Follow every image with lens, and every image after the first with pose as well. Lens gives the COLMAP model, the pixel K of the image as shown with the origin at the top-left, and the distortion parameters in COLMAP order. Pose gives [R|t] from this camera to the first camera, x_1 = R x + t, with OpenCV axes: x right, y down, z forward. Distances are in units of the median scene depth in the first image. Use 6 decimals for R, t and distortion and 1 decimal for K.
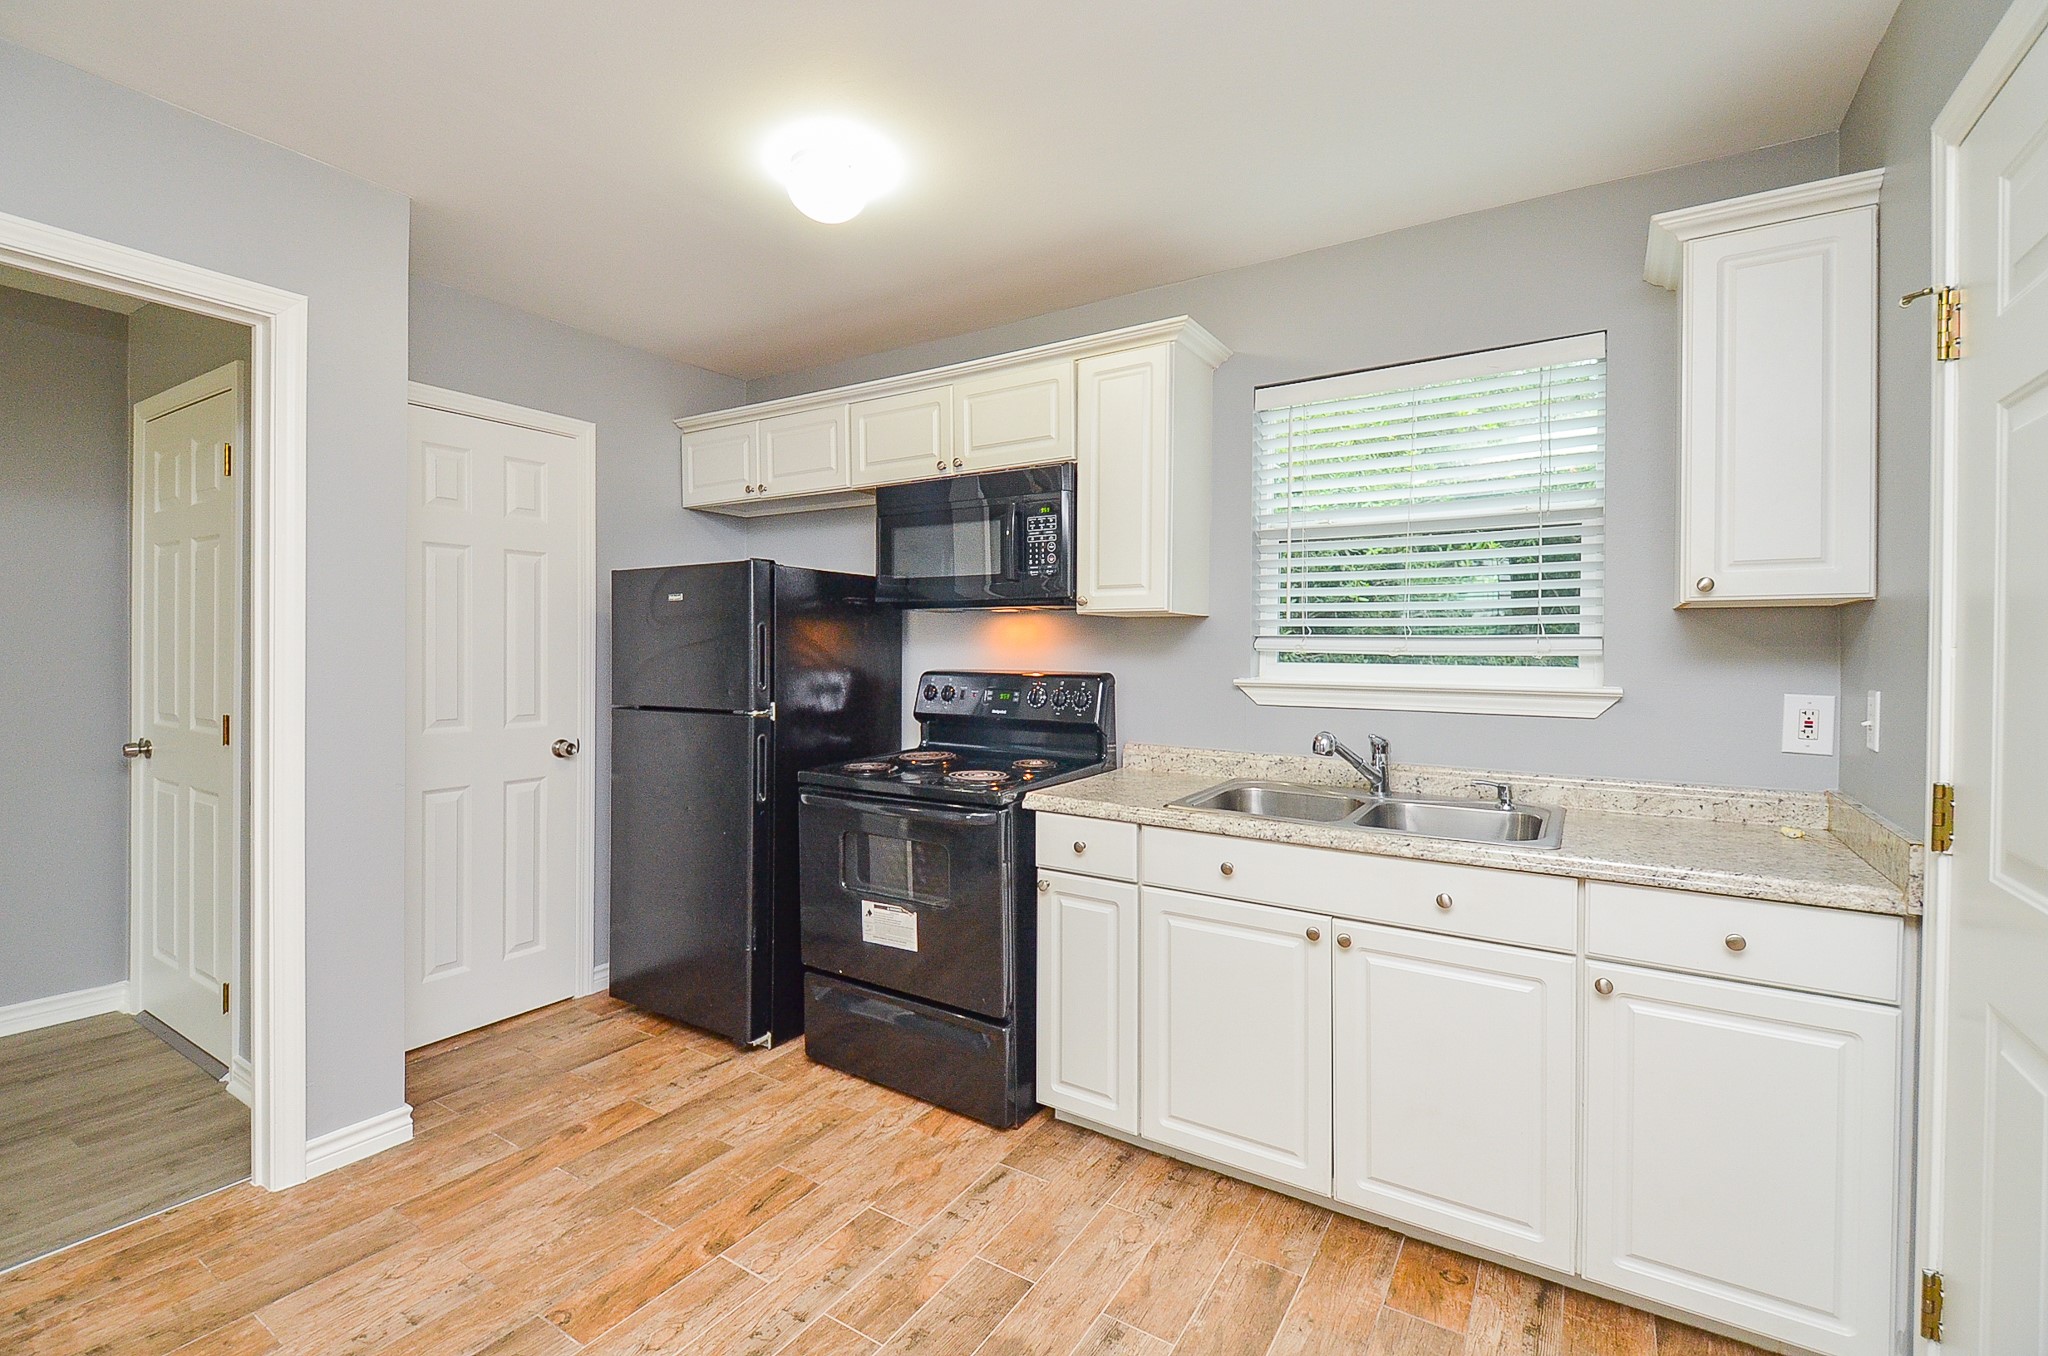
lens RADIAL K [[897.1, 0, 1010.6], [0, 897.1, 655.2], [0, 0, 1]] dist [0.041320, -0.022343]
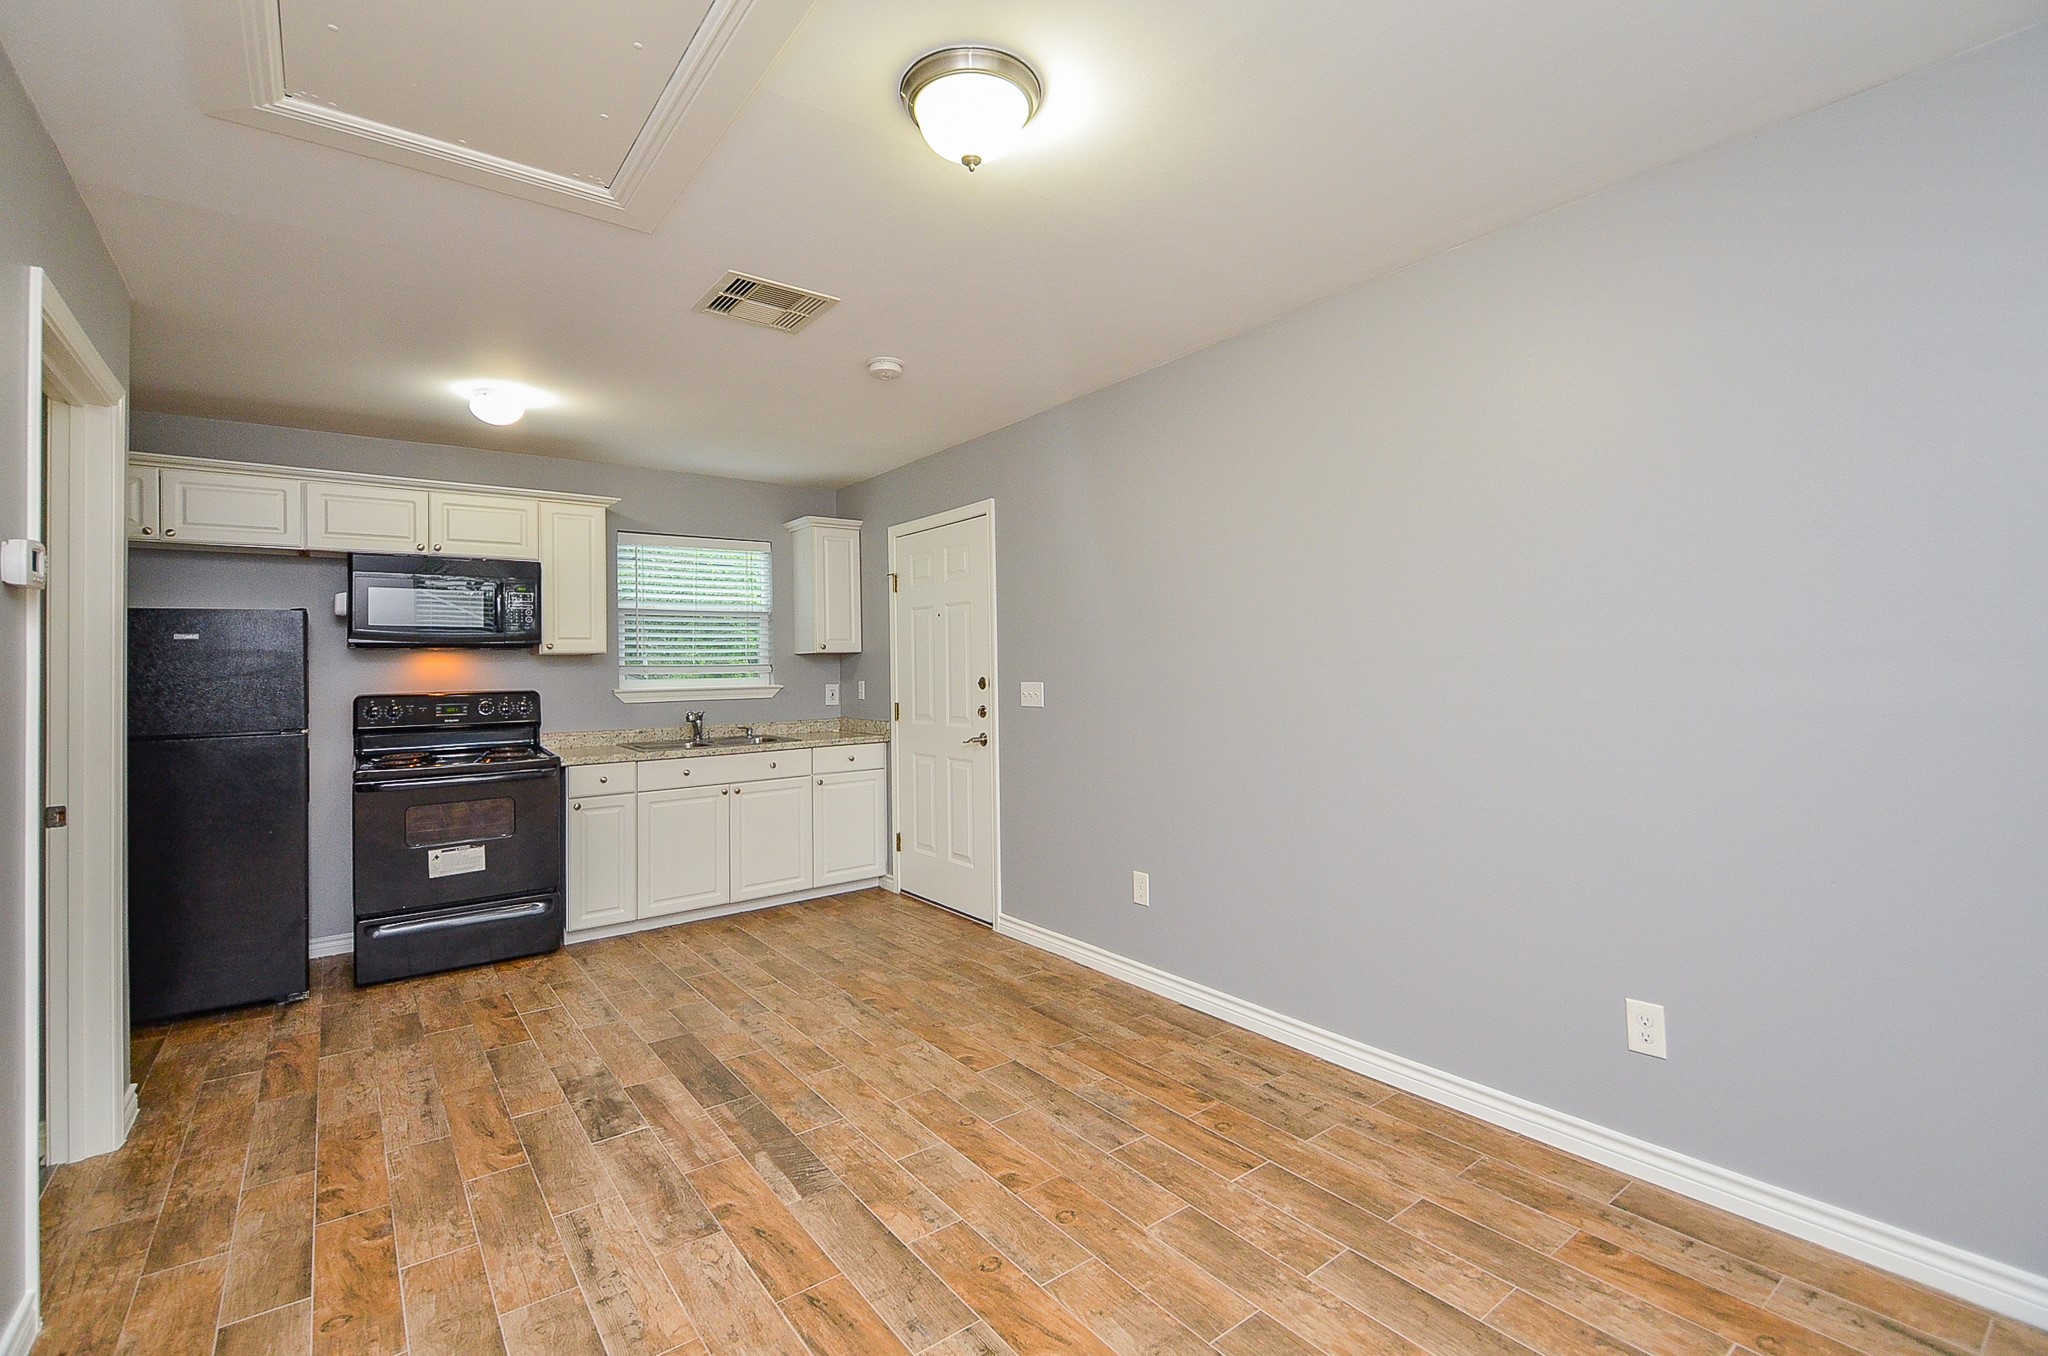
lens RADIAL K [[898.9, 0, 1015.2], [0, 898.9, 643.8], [0, 0, 1]] dist [0.033076, -0.022714]
pose [[0.353140, 0.011607, 0.935499, -1.319302], [0.025066, 0.999447, -0.021863, -0.006308], [-0.935235, 0.031170, 0.352653, -0.452466]]
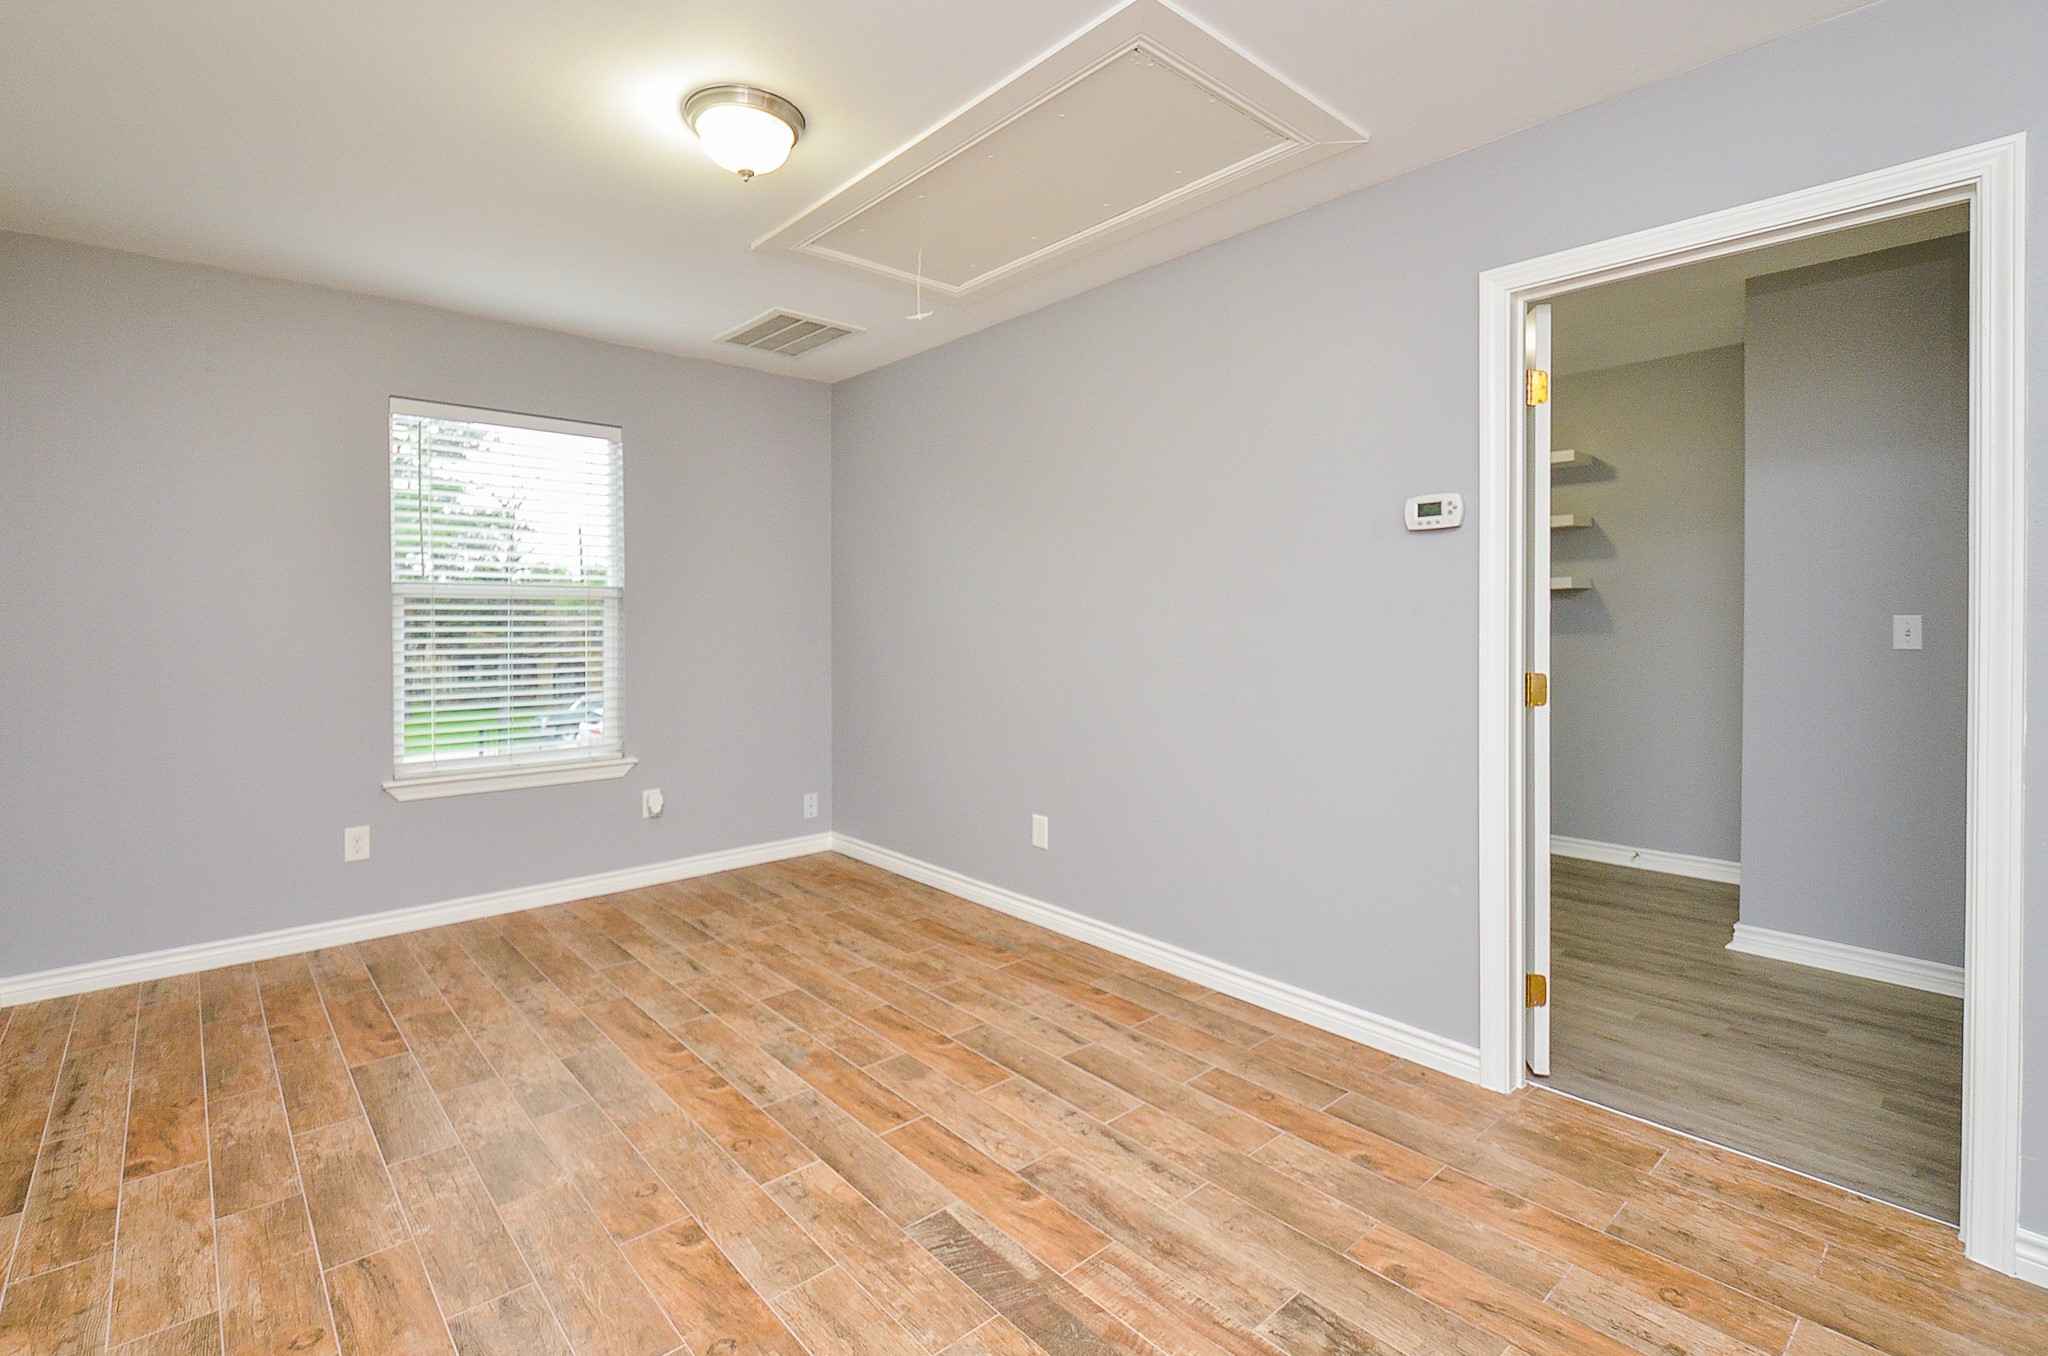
lens RADIAL K [[950.7, 0, 975.2], [0, 950.7, 621.4], [0, 0, 1]] dist [0.030285, -0.012912]
pose [[-0.300873, 0.001724, -0.953663, 0.239361], [-0.002806, 0.999992, 0.002693, 0.018262], [0.953660, 0.003486, -0.300866, 0.356376]]
